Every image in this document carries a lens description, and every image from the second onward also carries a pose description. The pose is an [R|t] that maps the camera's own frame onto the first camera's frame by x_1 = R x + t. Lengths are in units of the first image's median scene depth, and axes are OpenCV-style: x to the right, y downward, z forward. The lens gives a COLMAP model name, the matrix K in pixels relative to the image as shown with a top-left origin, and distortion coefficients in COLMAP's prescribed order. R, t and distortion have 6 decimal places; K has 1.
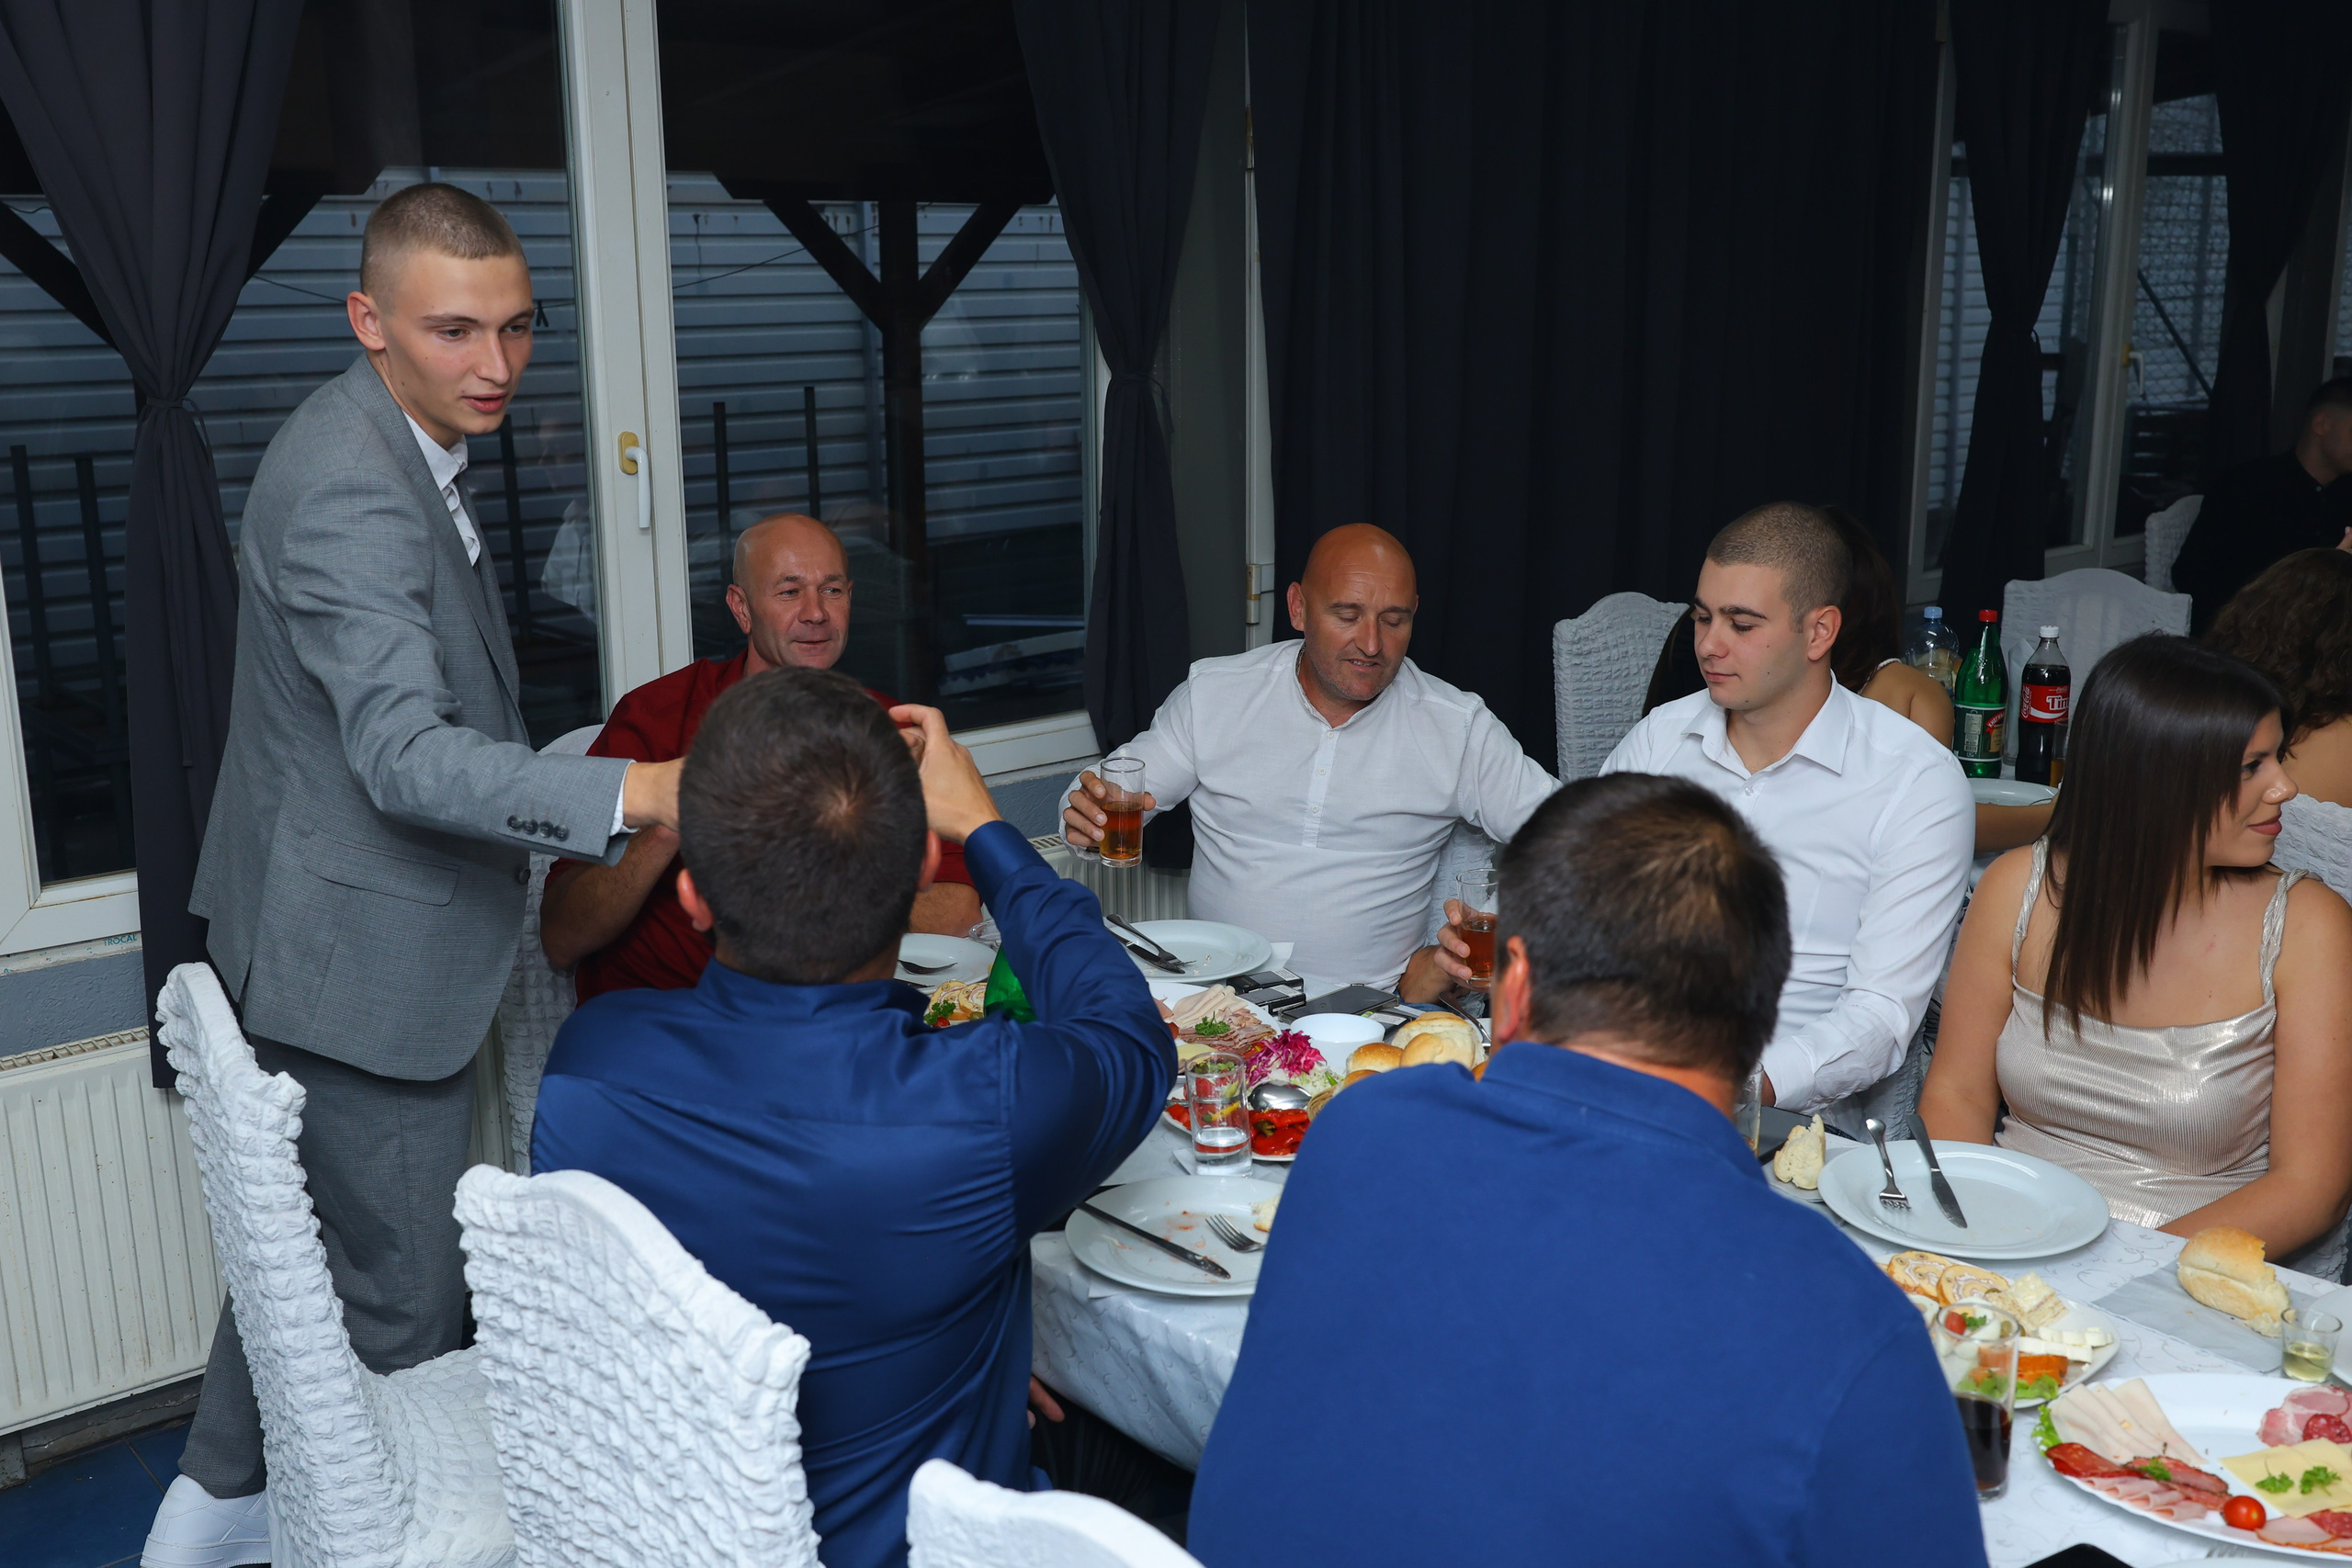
lens RADIAL K [[2226.6, 0, 1176.0], [0, 2226.6, 784.0], [0, 0, 1]] dist [0.003466, -0.000647]
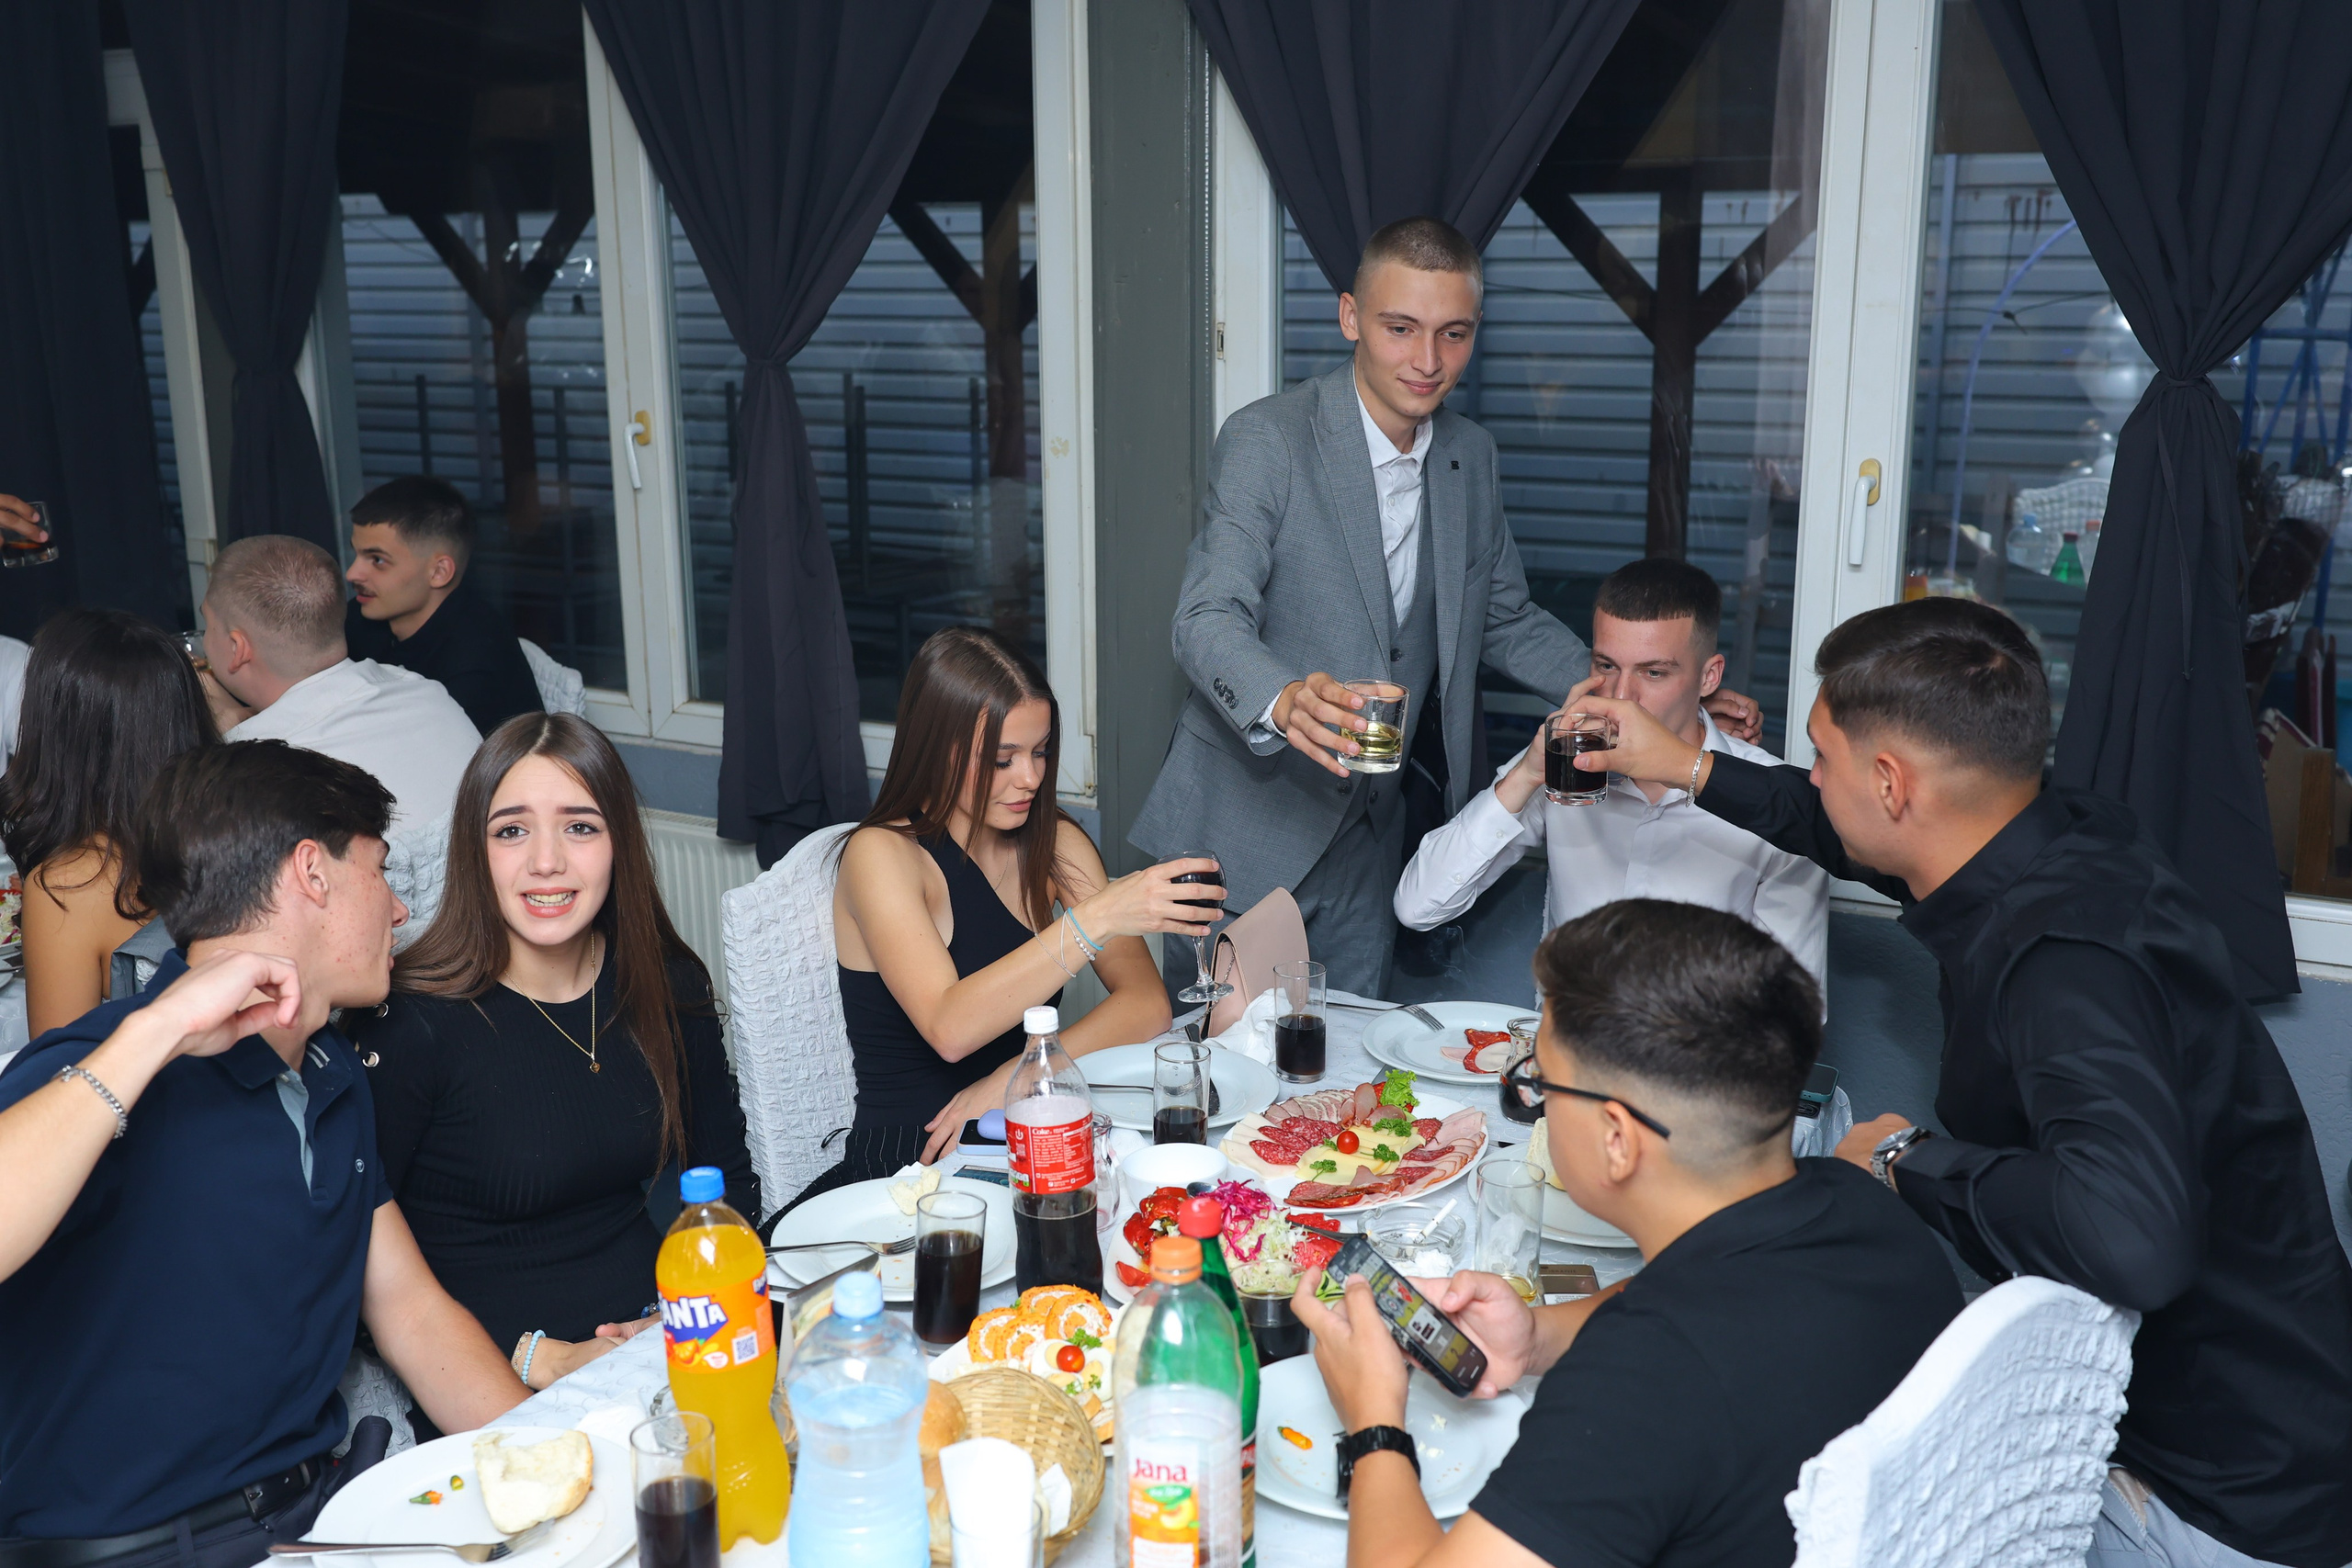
lens RADIAL K [[2226.6, 0, 1176.0], [0, 2226.6, 784.0], [0, 0, 1]] dist [0.003466, -0.000647]
pose [[0.366758, 0.225704, -0.902522, 0.918304], [-0.214719, 0.964468, 0.153940, -0.187004], [0.905198, 0.137330, 0.402189, 0.733902]]
